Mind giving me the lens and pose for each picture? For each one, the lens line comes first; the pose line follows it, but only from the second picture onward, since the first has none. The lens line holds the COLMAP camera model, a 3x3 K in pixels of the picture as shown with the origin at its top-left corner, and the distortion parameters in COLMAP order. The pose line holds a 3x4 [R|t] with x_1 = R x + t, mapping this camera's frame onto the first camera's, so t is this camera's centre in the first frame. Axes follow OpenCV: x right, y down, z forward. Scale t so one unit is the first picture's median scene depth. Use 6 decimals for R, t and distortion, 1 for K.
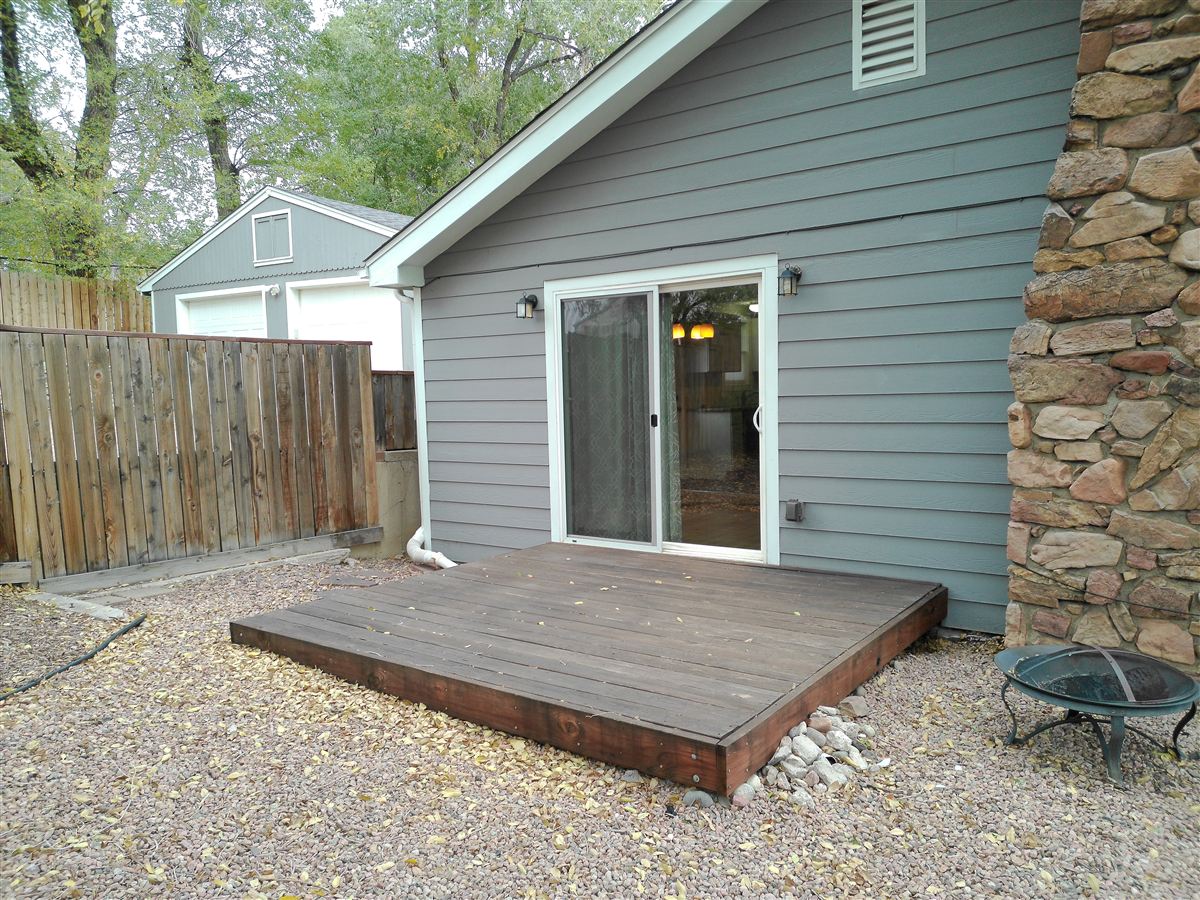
lens RADIAL K [[918.5, 0, 600.0], [0, 918.5, 450.0], [0, 0, 1]] dist [0.102232, -0.138073]
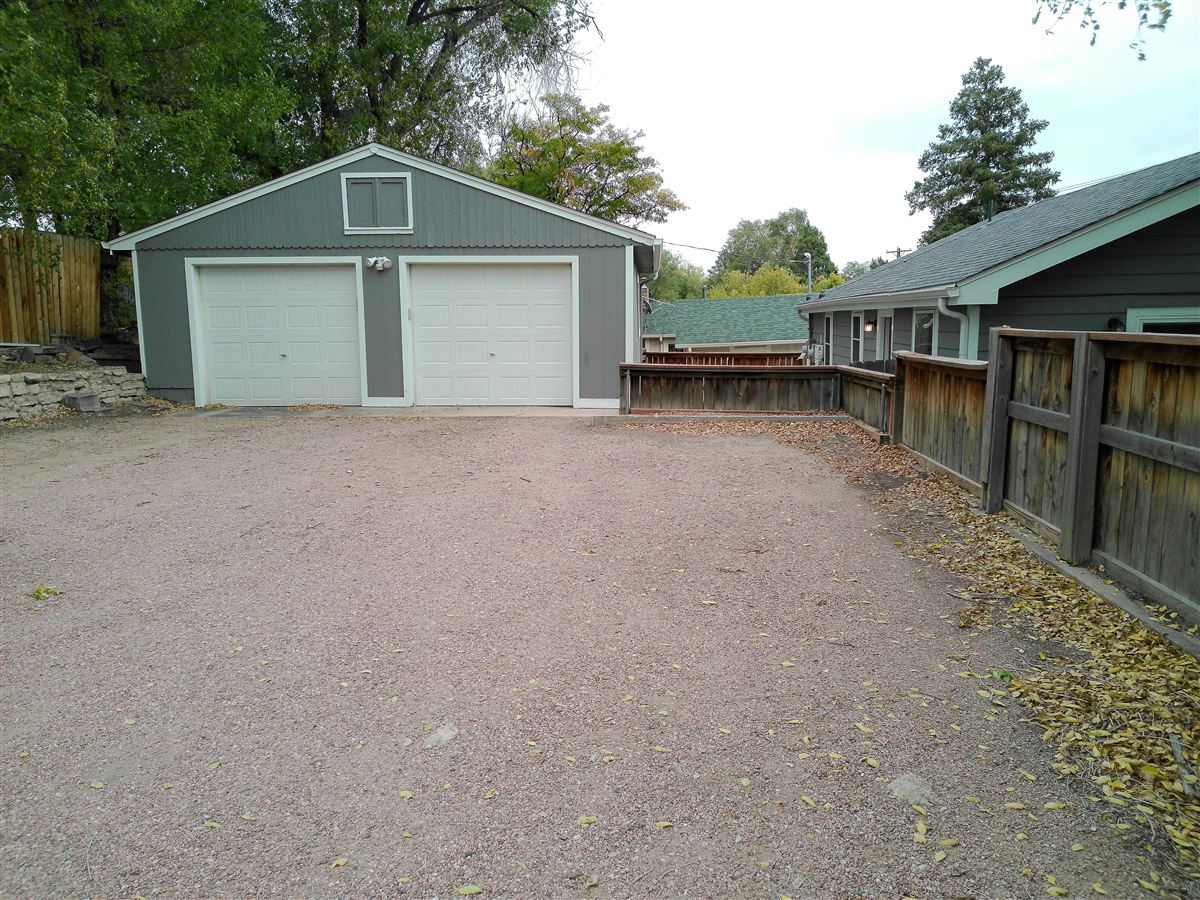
lens RADIAL K [[966.5, 0, 589.6], [0, 966.5, 444.8], [0, 0, 1]] dist [0.130511, -0.189143]
pose [[0.860695, -0.055327, 0.506105, -1.344671], [0.033098, 0.998055, 0.052819, -0.089402], [-0.508044, -0.028710, 0.860853, 0.207939]]
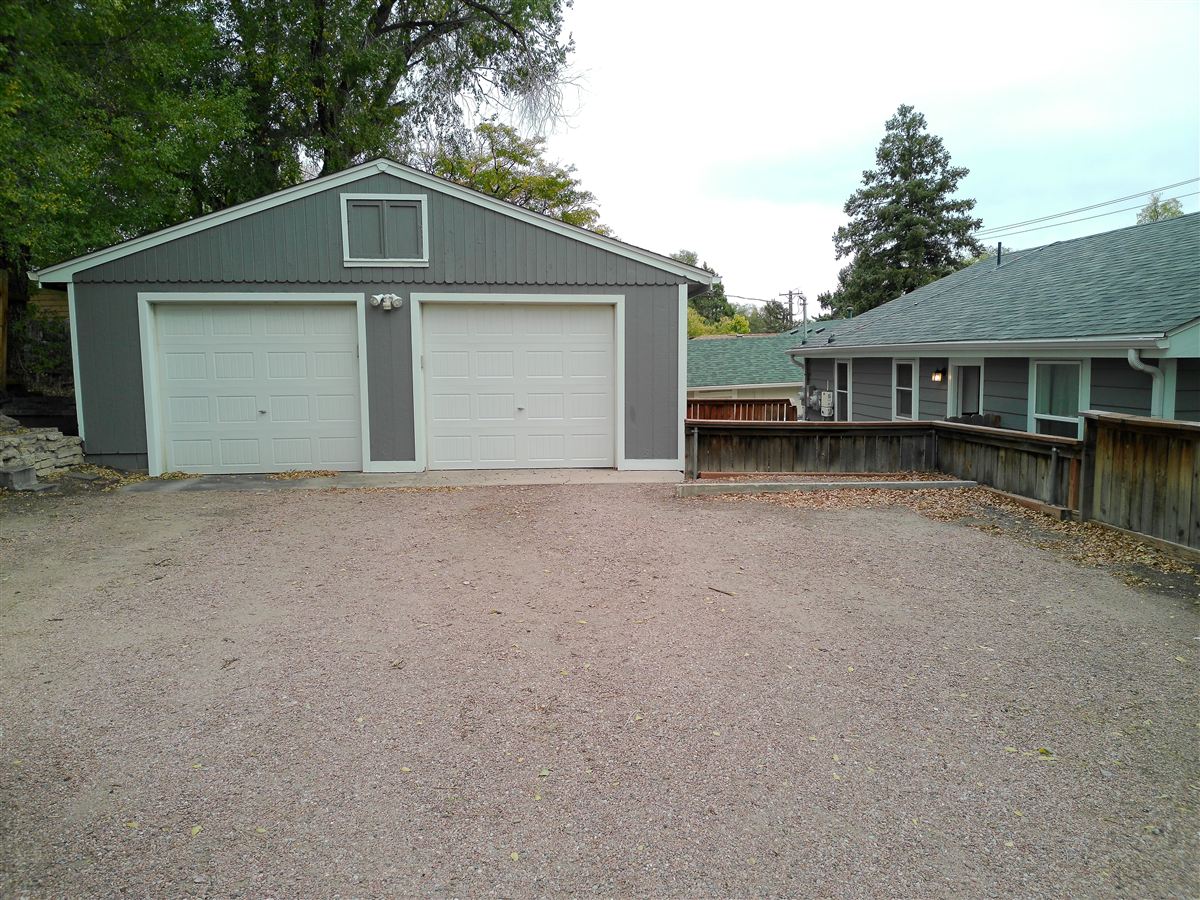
lens RADIAL K [[952.4, 0, 598.1], [0, 952.4, 459.3], [0, 0, 1]] dist [0.108528, -0.139027]
pose [[0.773068, -0.056823, 0.631773, -1.451040], [0.042679, 0.998382, 0.037572, -0.142931], [-0.632885, -0.002082, 0.774243, 0.632464]]
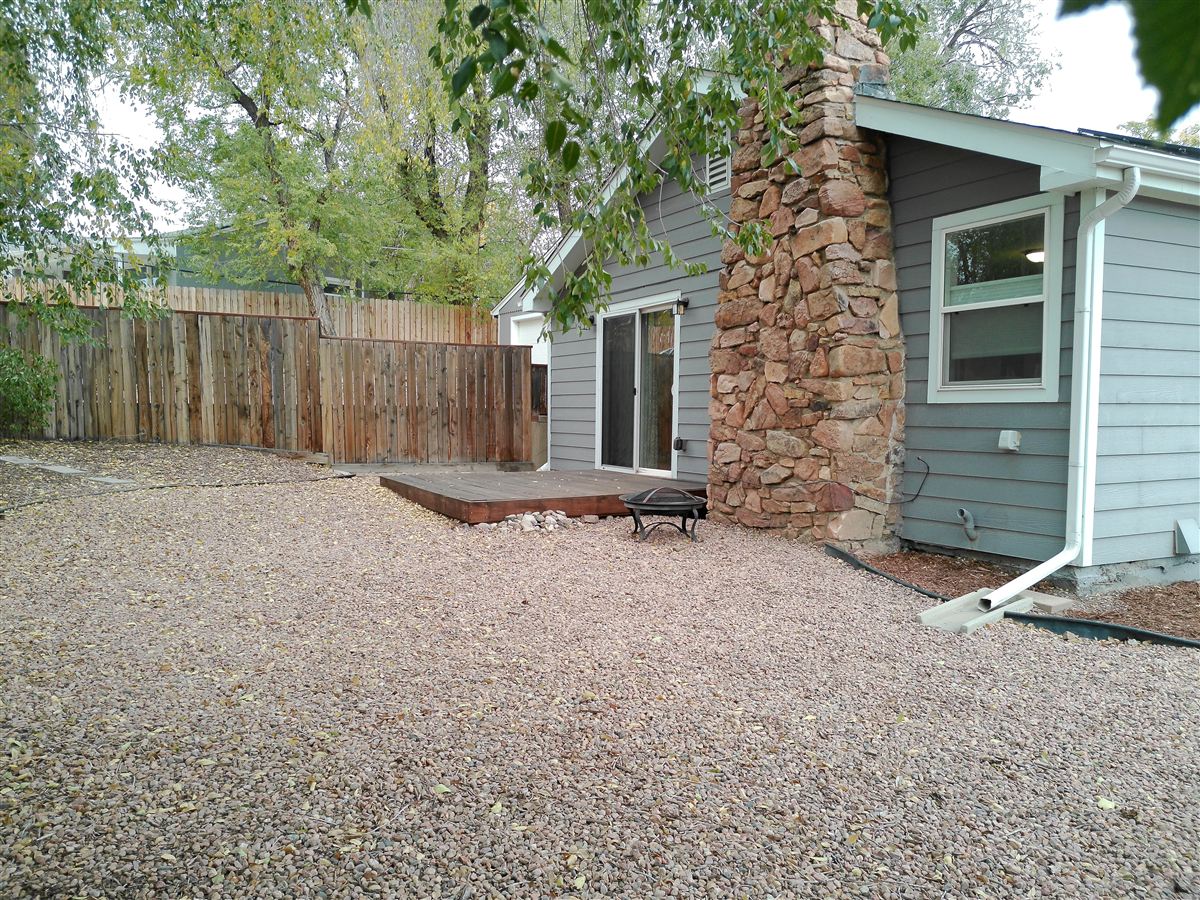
lens RADIAL K [[966.5, 0, 589.6], [0, 966.5, 444.8], [0, 0, 1]] dist [0.130511, -0.189143]
pose [[0.892571, 0.047024, -0.448448, 0.684942], [-0.059948, 0.998094, -0.014659, 0.082016], [0.446904, 0.039968, 0.893689, -0.505680]]
